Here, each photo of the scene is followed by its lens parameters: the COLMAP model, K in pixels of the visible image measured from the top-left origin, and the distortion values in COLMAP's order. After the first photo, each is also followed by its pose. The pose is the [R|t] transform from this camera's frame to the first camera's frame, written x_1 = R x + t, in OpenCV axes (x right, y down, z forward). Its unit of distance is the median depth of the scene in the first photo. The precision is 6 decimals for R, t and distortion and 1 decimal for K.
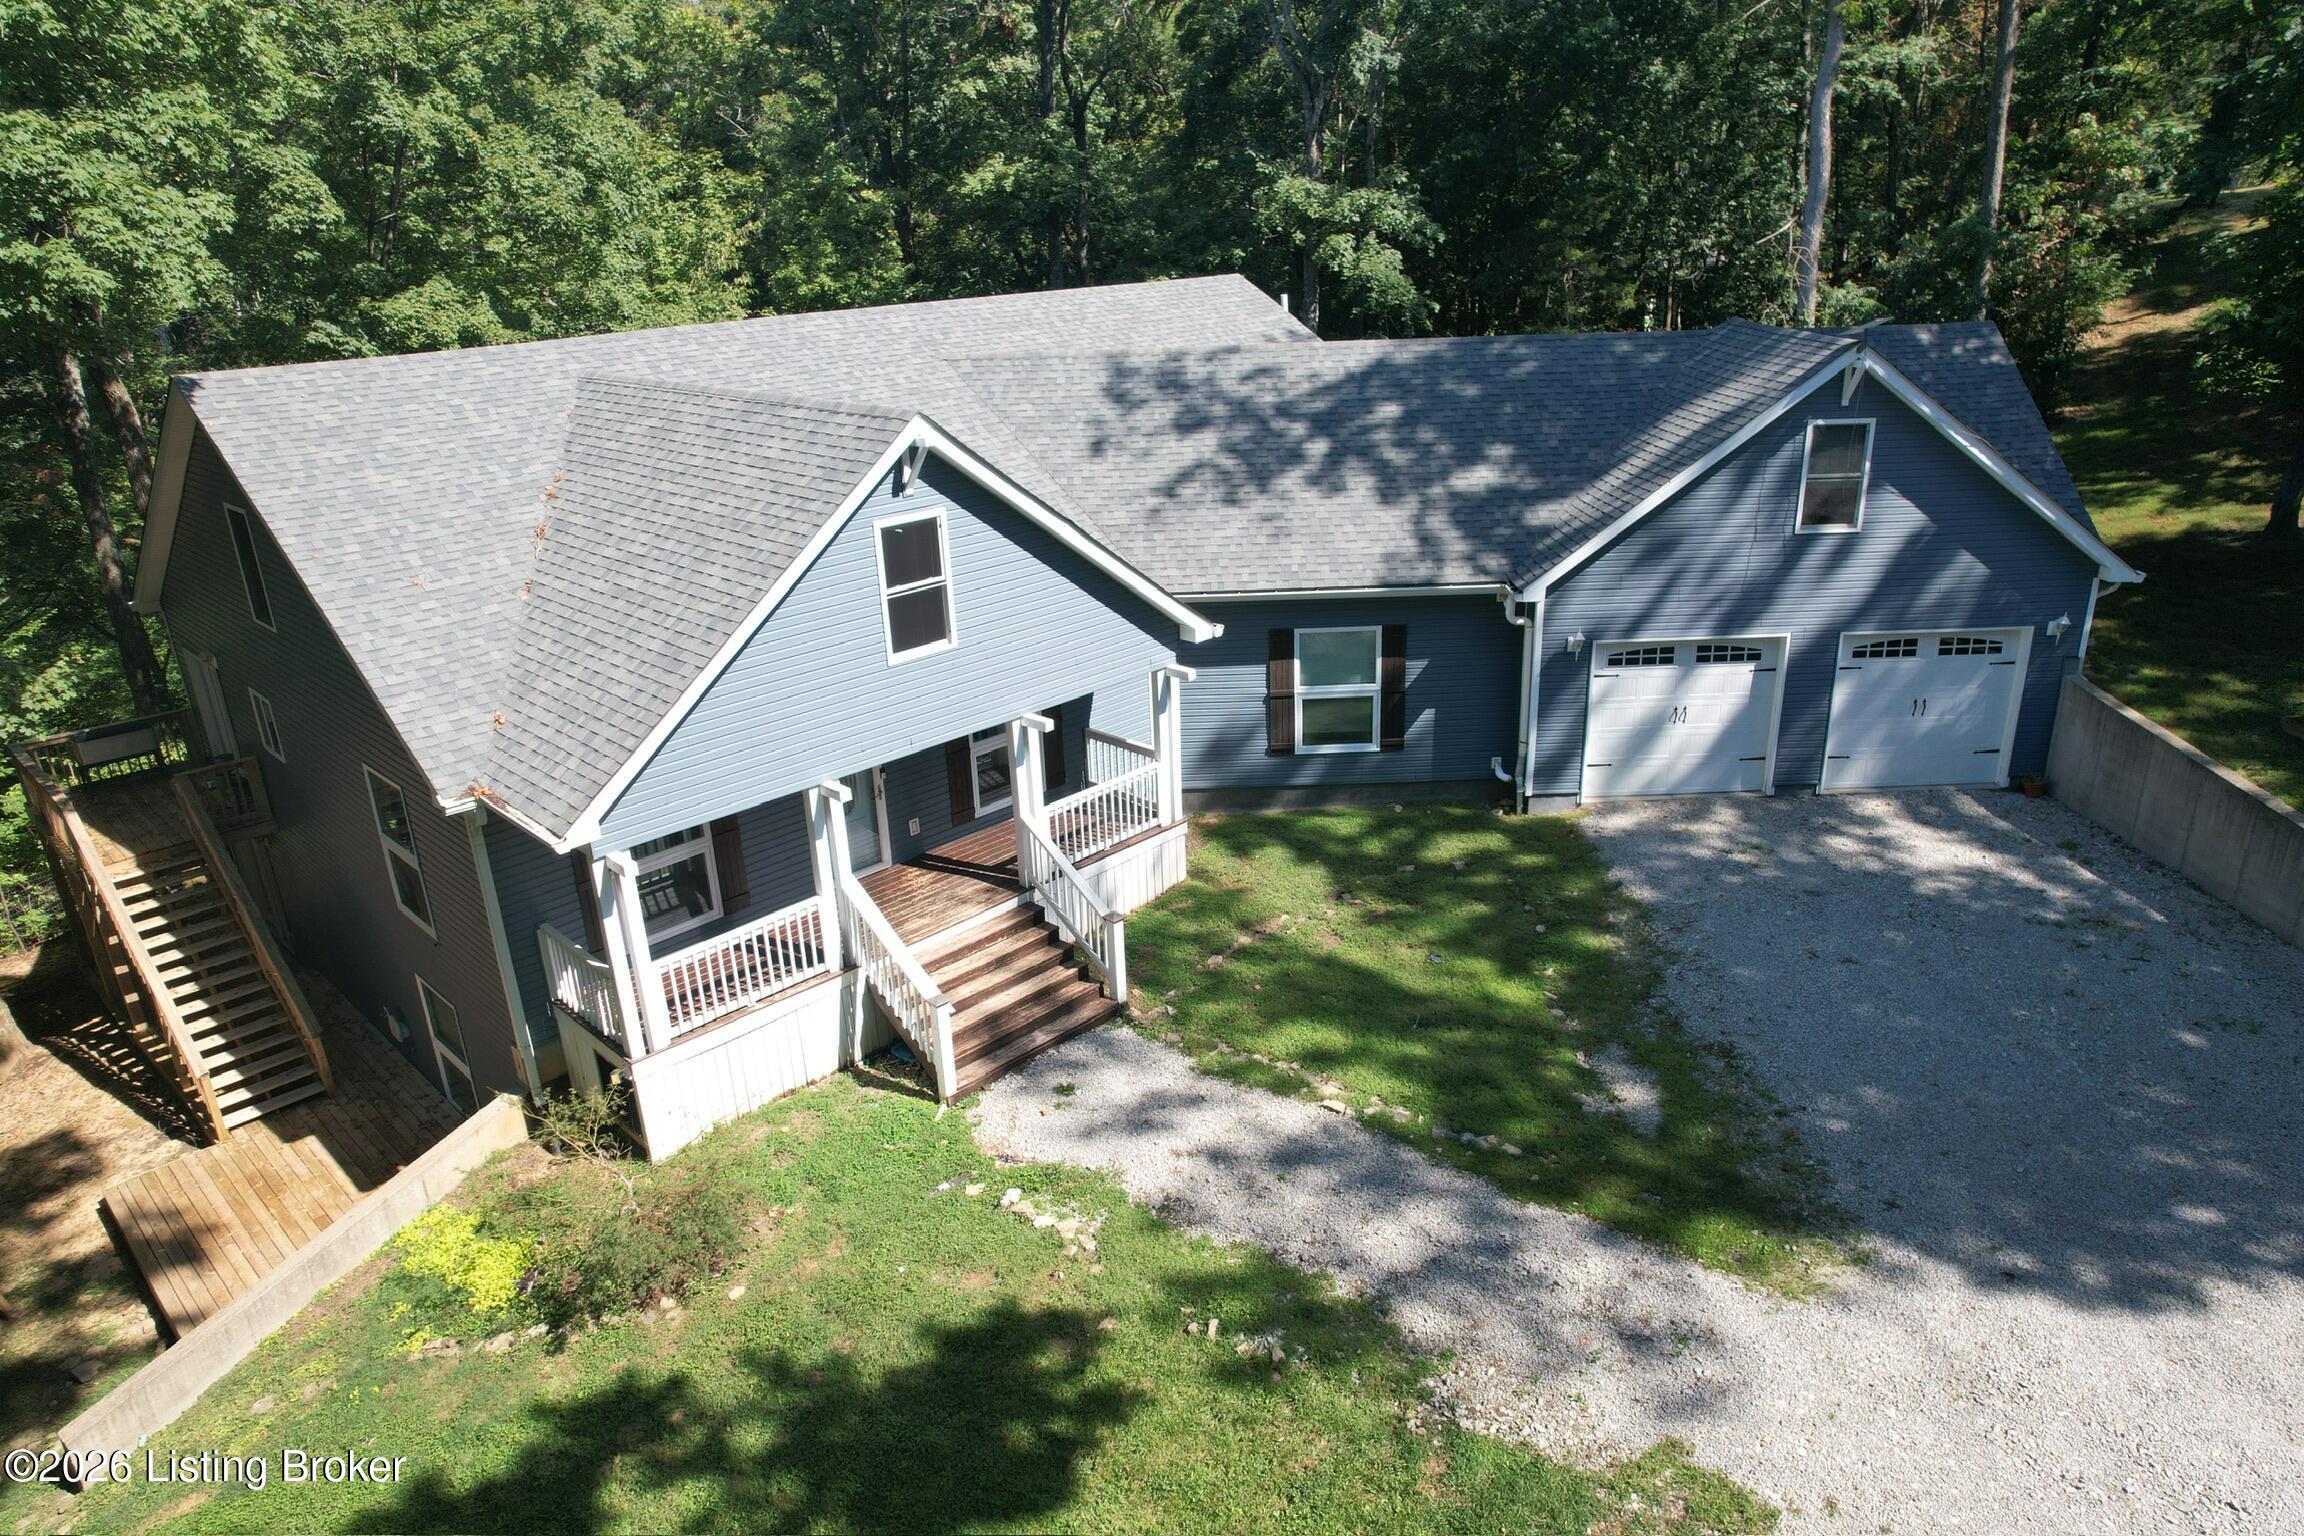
lens RADIAL K [[1453.9, 0, 1156.0], [0, 1453.9, 766.1], [0, 0, 1]] dist [-0.077569, 0.075900]
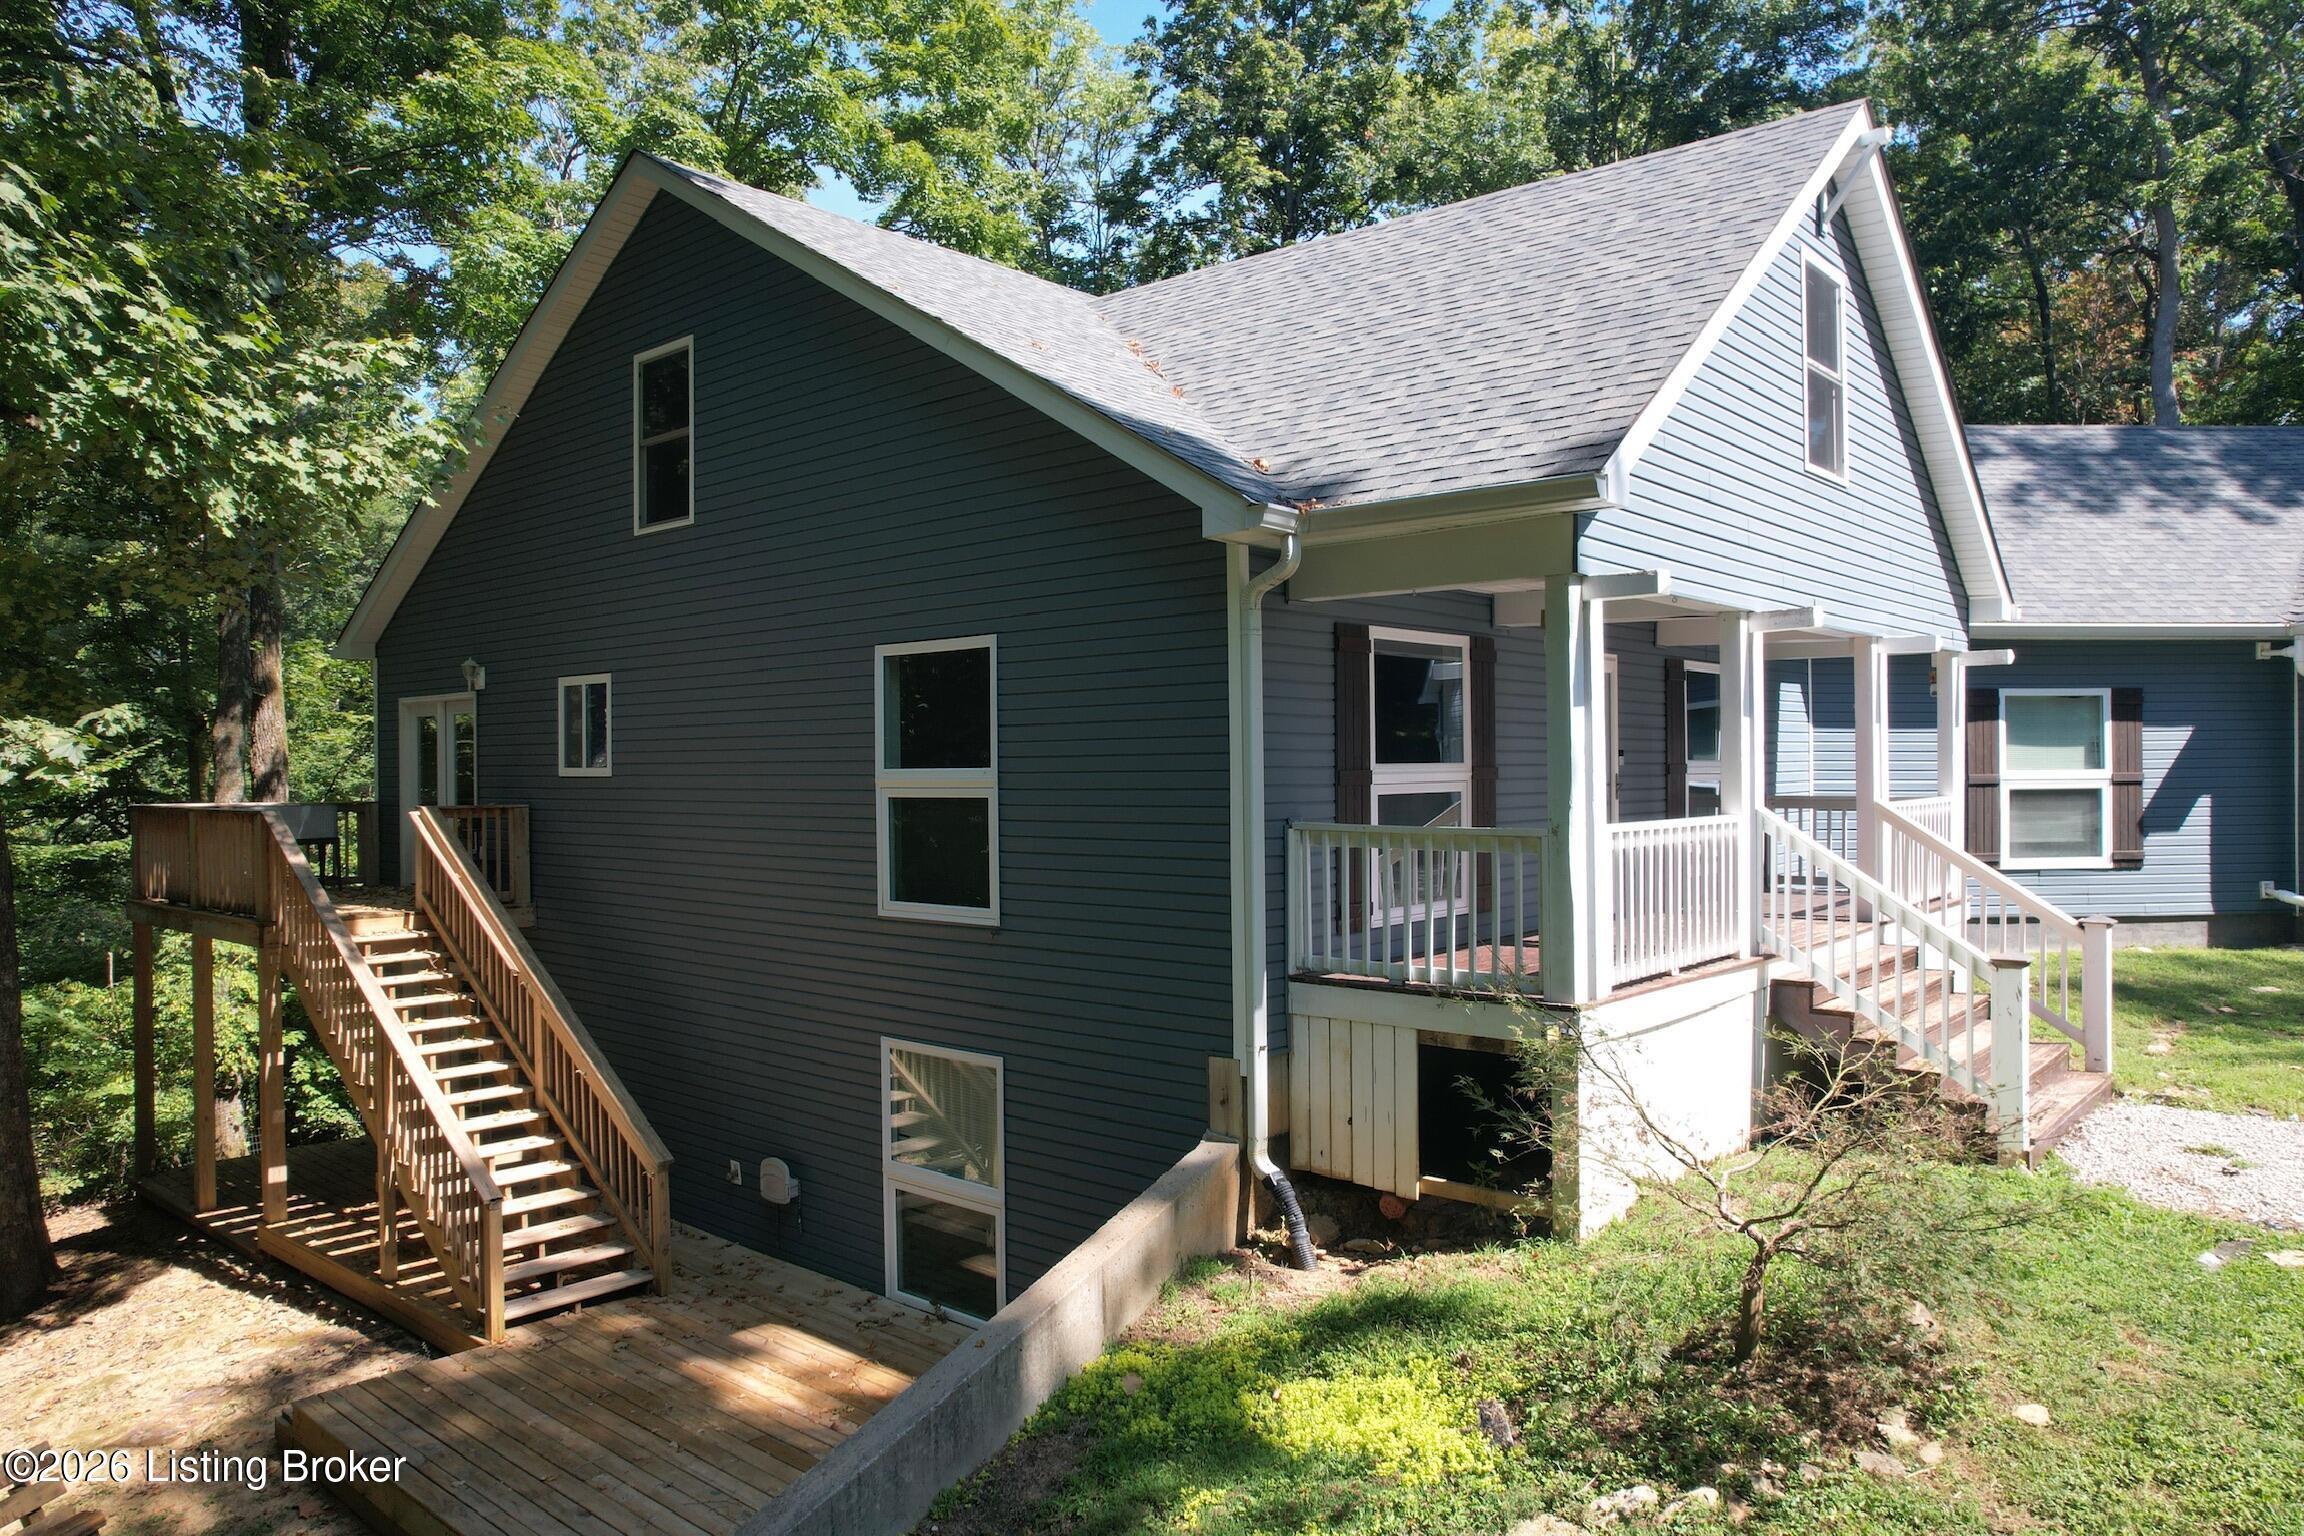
lens RADIAL K [[1523.4, 0, 1124.8], [0, 1523.4, 767.0], [0, 0, 1]] dist [-0.089535, 0.082261]
pose [[0.998631, 0.030120, 0.042758, -0.432687], [-0.012753, 0.933082, -0.359437, 0.251910], [-0.050723, 0.358399, 0.932189, 0.375468]]
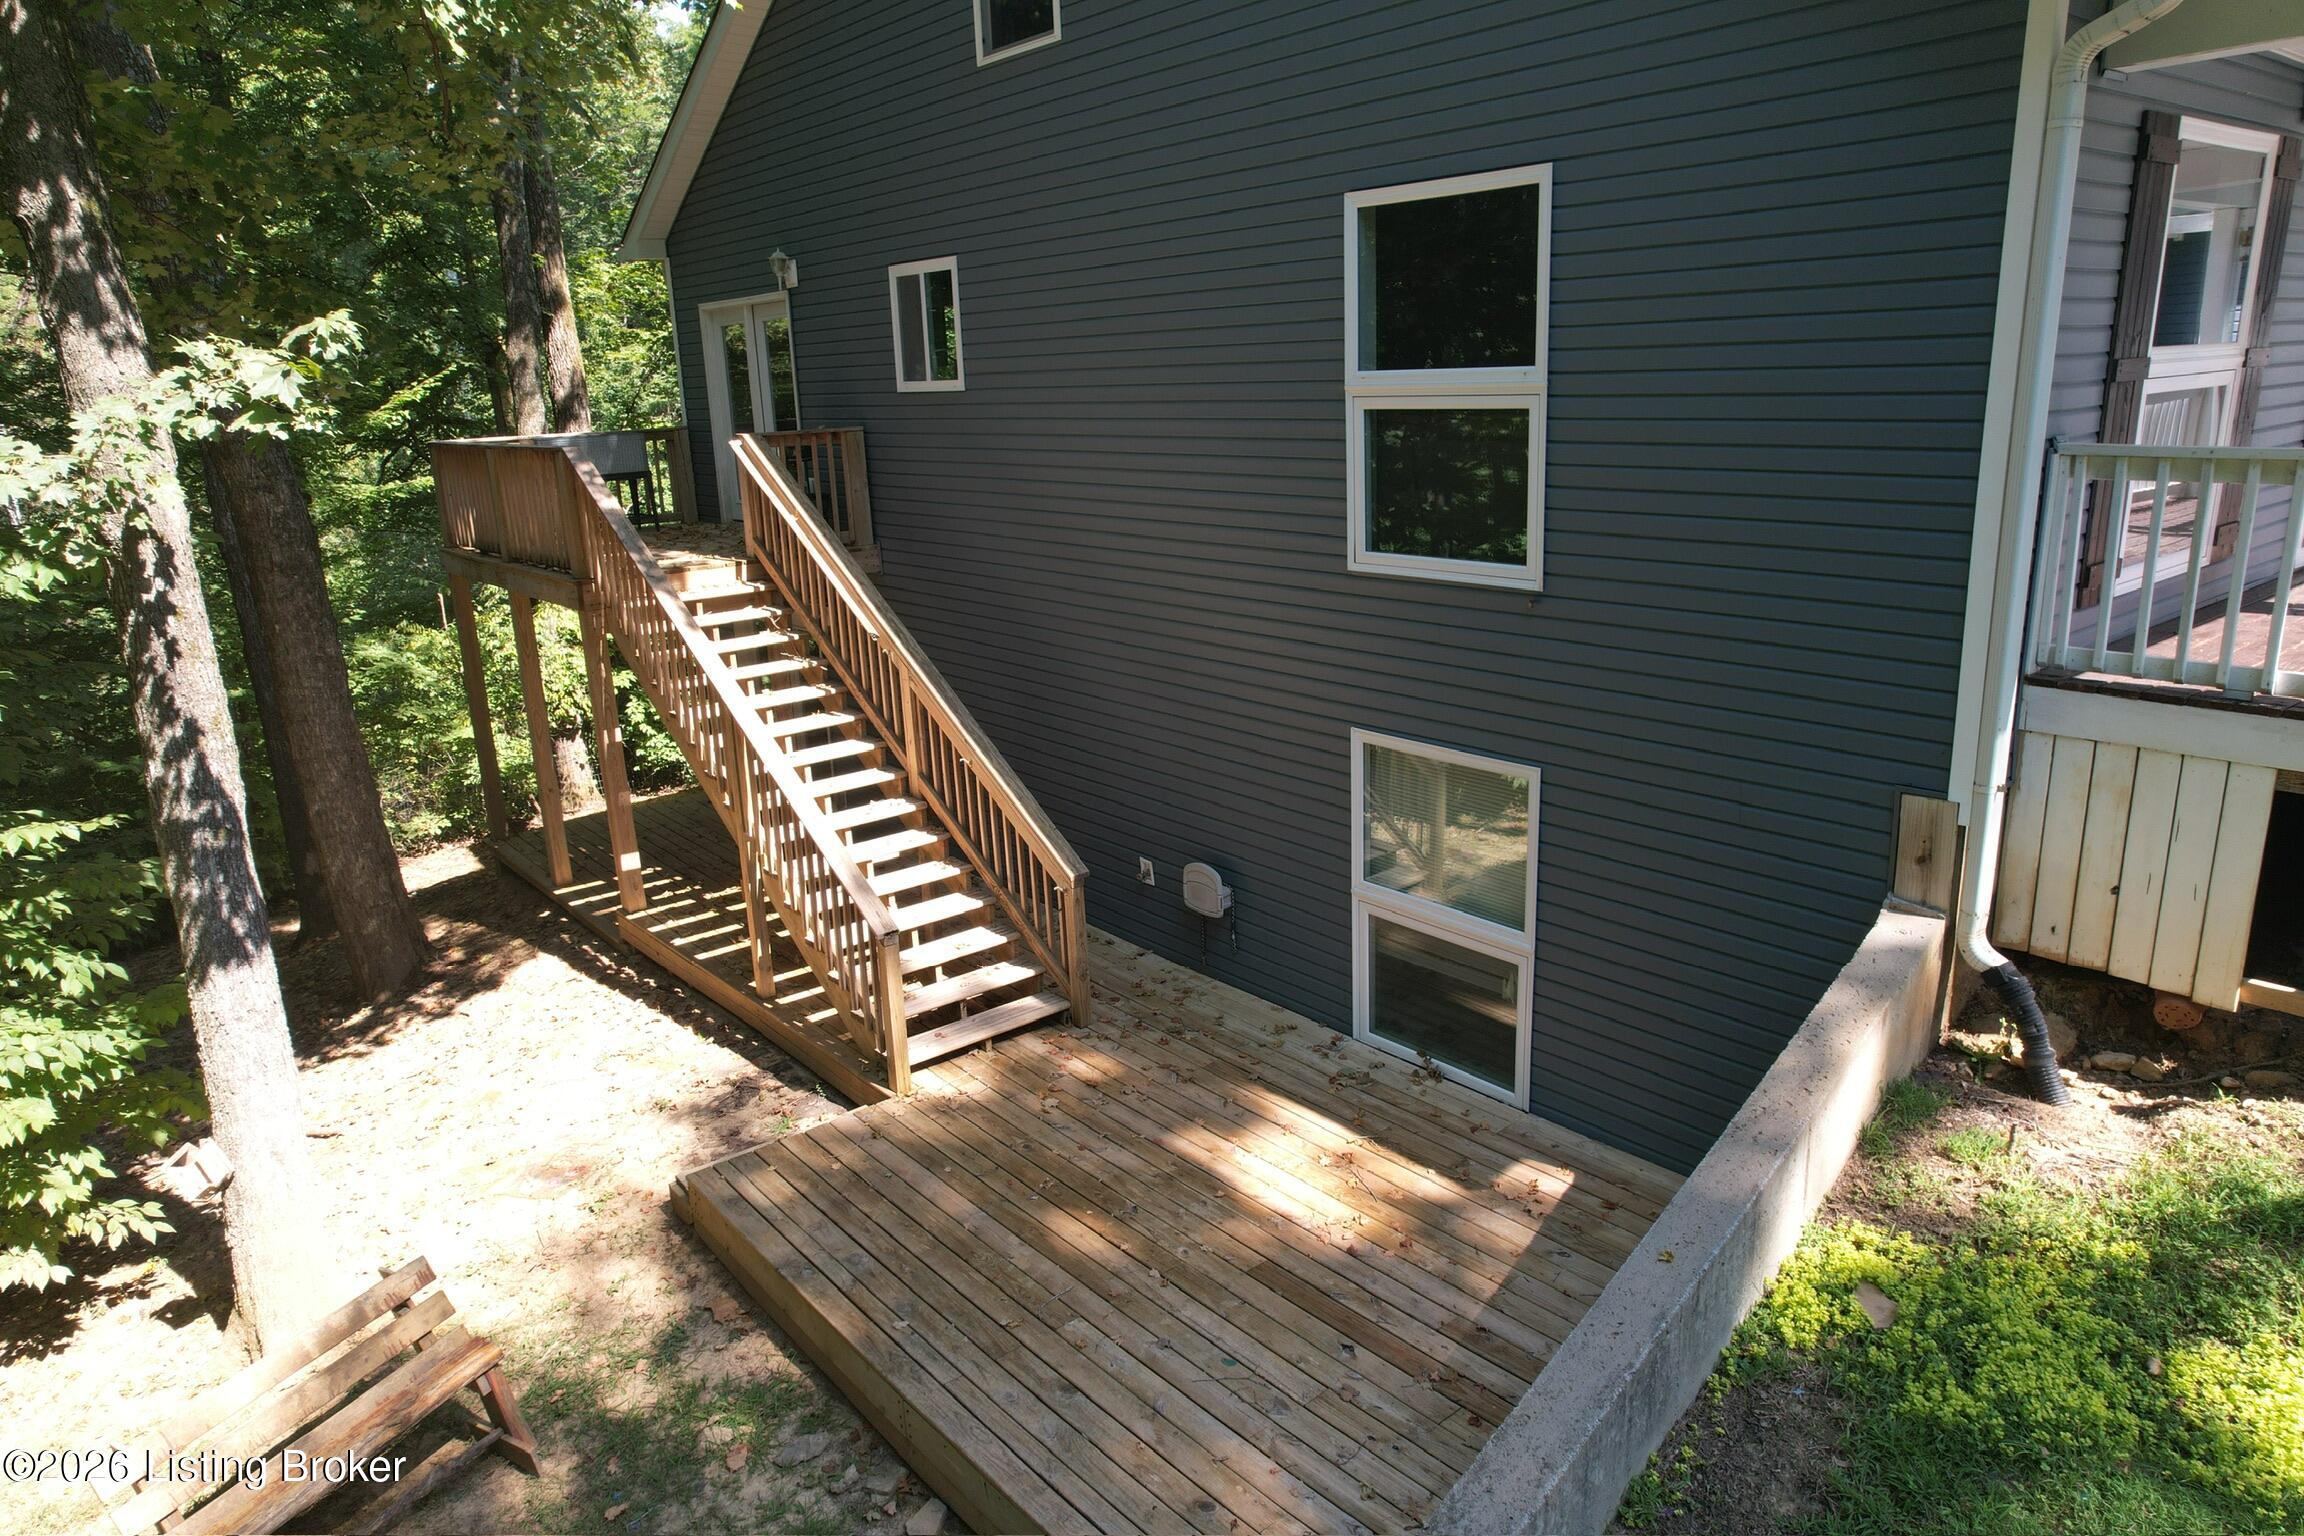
lens RADIAL K [[1491.5, 0, 1156.0], [0, 1491.5, 772.0], [0, 0, 1]] dist [-0.067258, 0.063673]
pose [[0.993912, 0.029530, -0.106146, -0.510783], [-0.039635, 0.994746, -0.094388, 0.196530], [0.102801, 0.098020, 0.989861, 0.520531]]
